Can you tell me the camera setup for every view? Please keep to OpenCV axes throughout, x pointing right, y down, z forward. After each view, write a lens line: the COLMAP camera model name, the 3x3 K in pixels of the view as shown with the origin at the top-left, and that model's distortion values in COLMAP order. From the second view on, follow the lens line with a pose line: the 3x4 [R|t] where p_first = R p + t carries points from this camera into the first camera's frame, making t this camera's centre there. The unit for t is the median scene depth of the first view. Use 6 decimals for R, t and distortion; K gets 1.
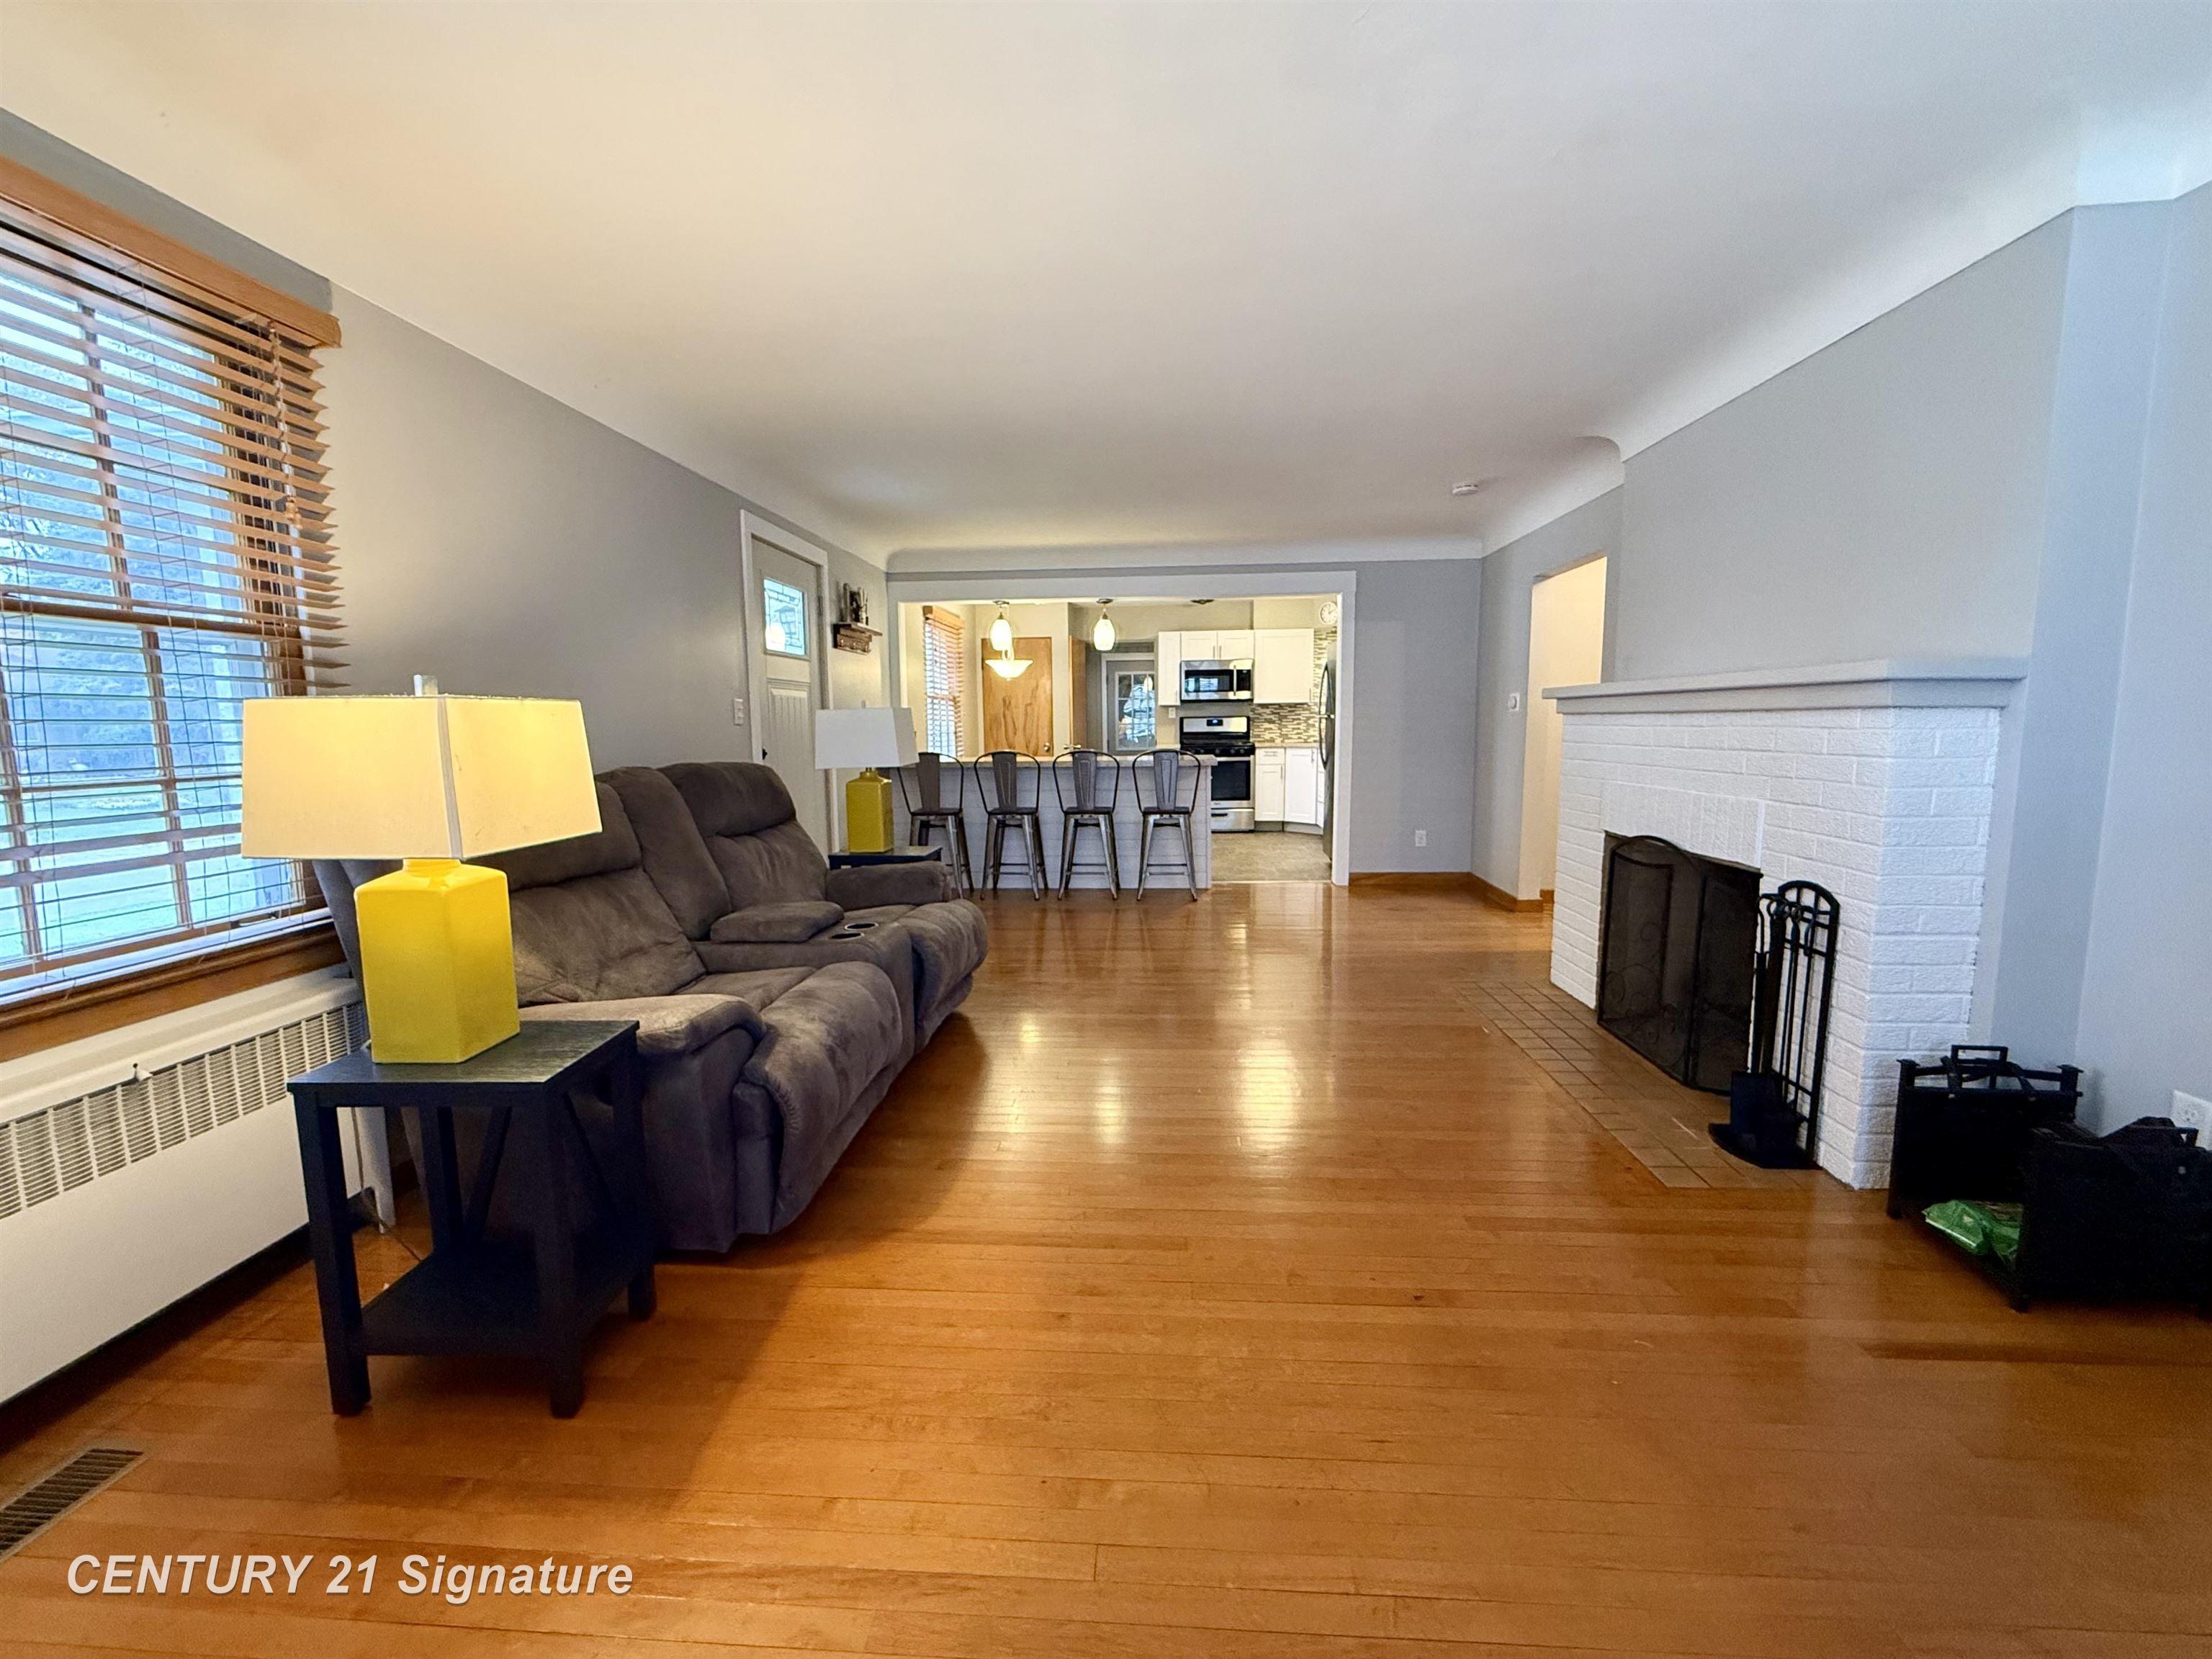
lens RADIAL K [[887.8, 0, 1098.0], [0, 887.8, 831.2], [0, 0, 1]] dist [-0.001621, 0.000002]
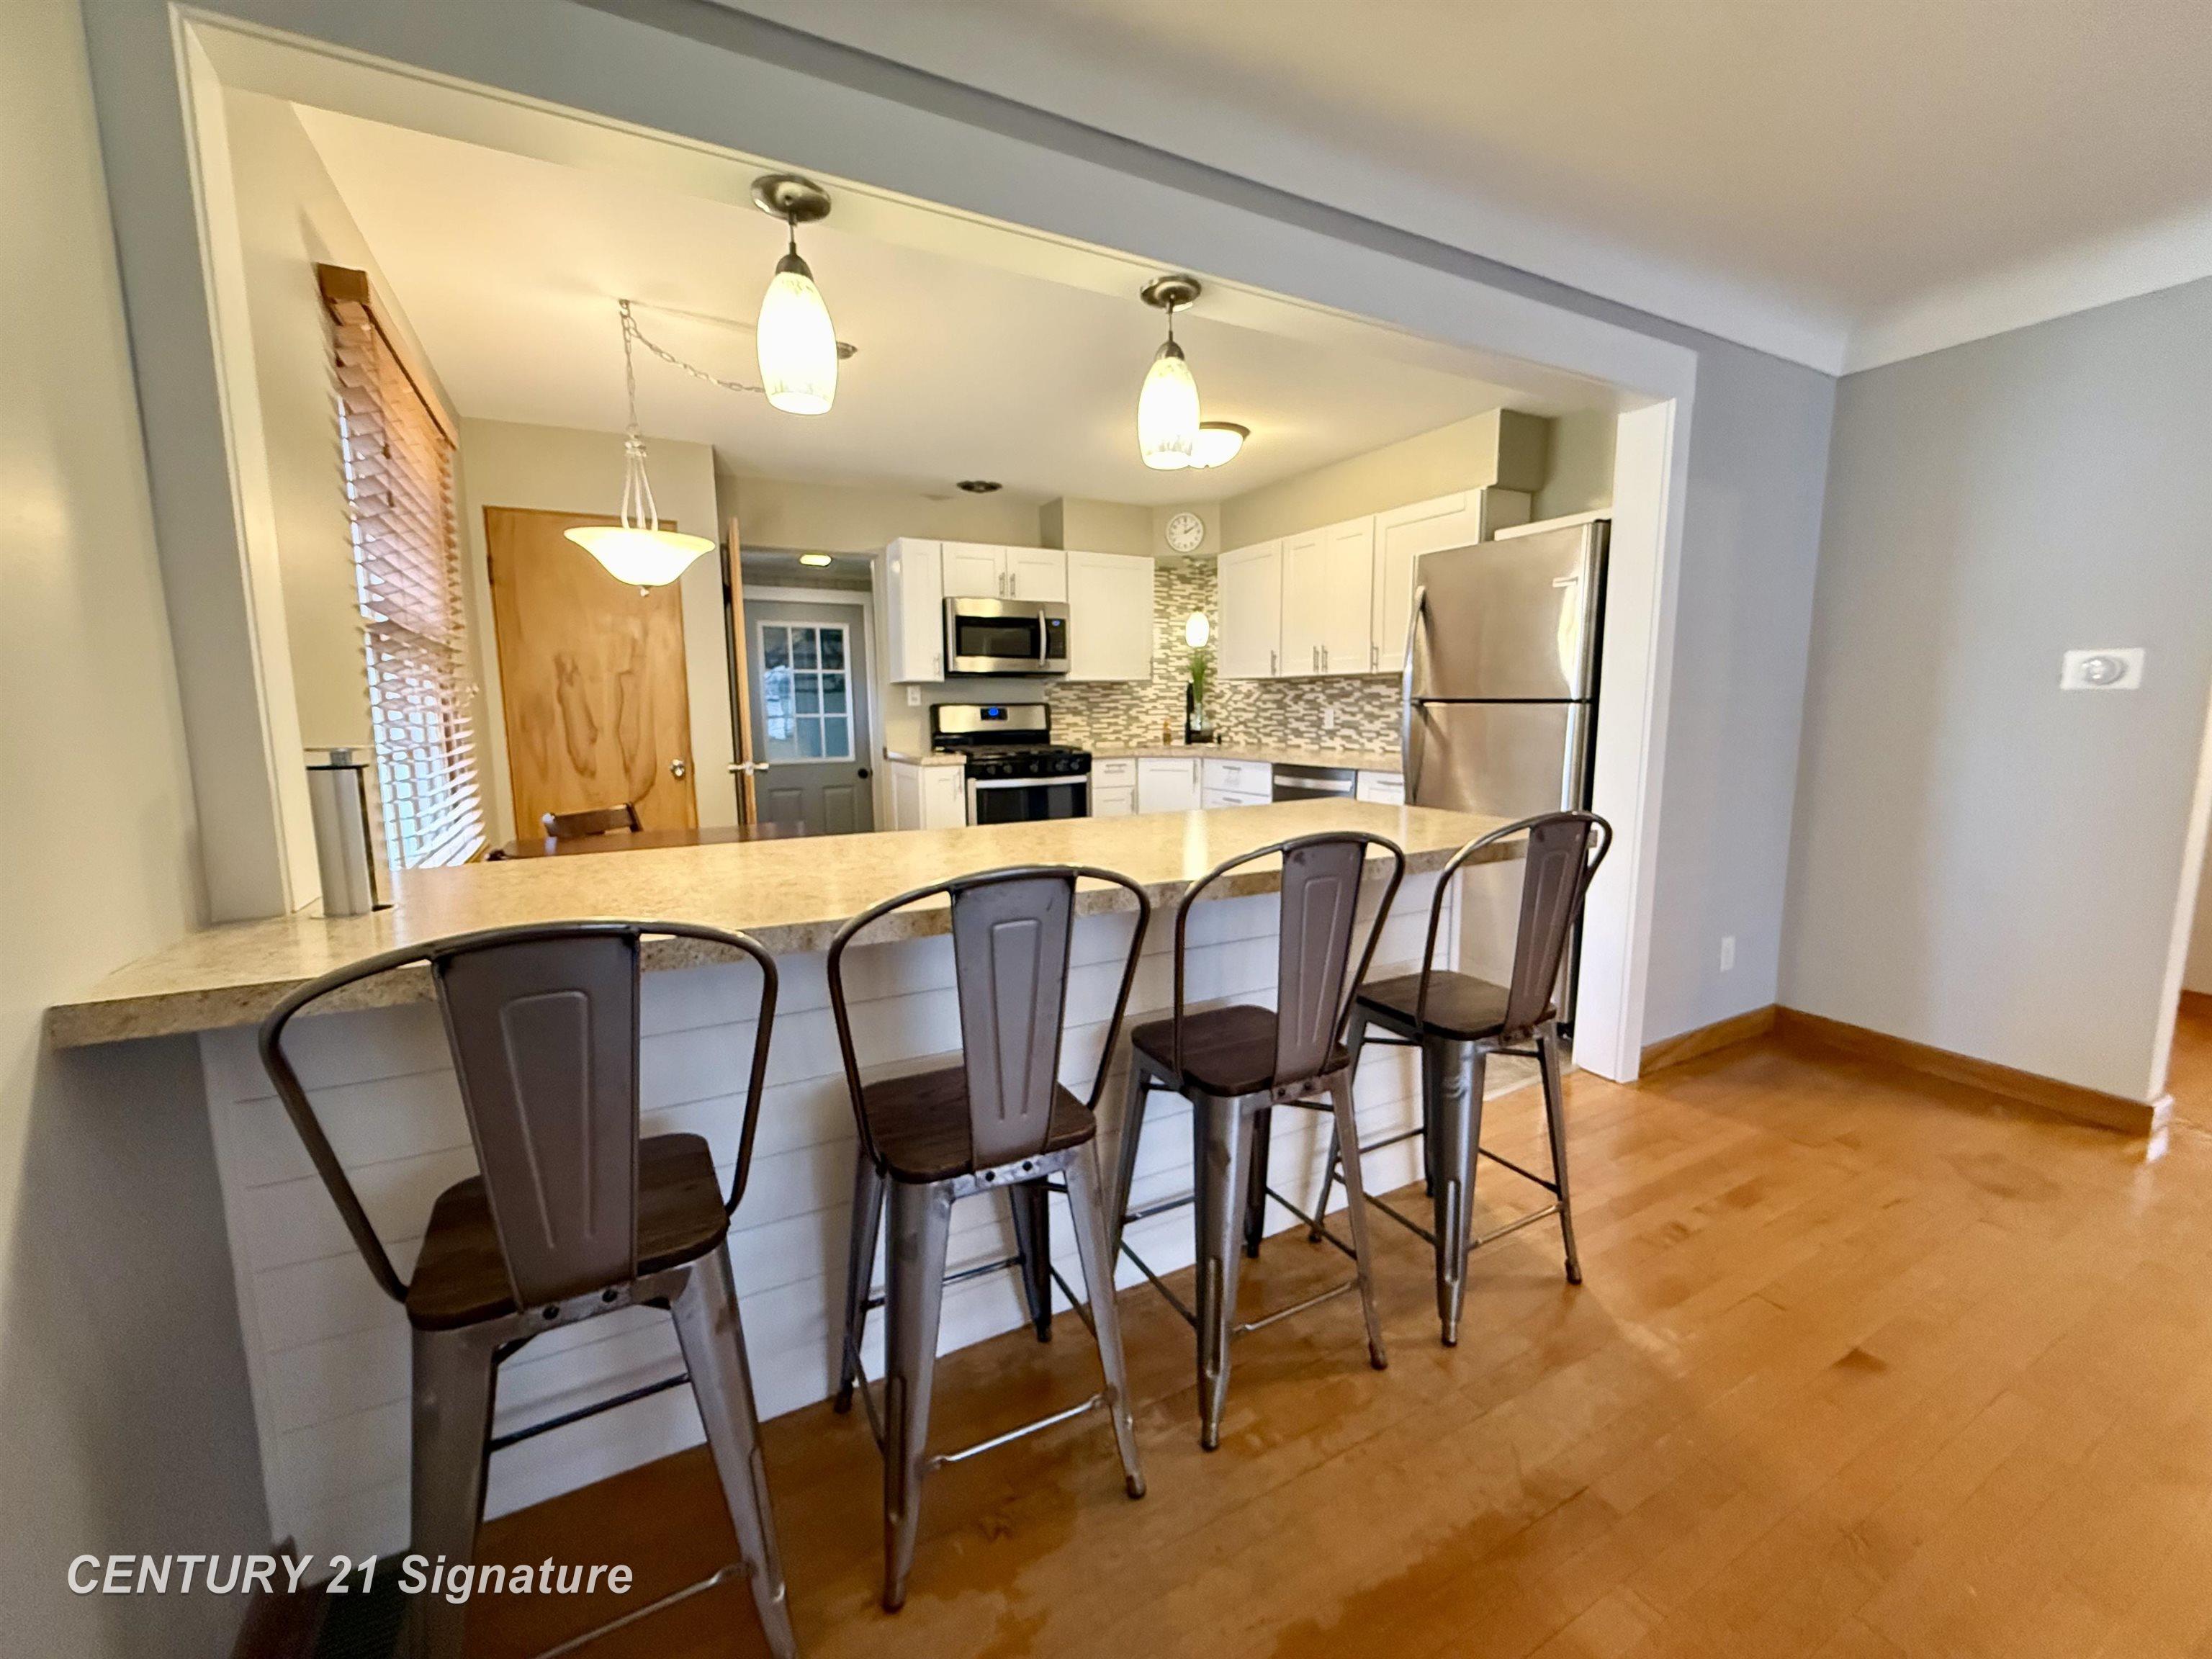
lens RADIAL K [[887.8, 0, 1111.5], [0, 887.8, 830.7], [0, 0, 1]] dist [-0.001621, 0.000002]
pose [[0.846234, -0.069632, 0.528242, -0.111358], [0.064539, 0.997519, 0.028101, -0.061193], [-0.528888, 0.010312, 0.848629, 0.496227]]
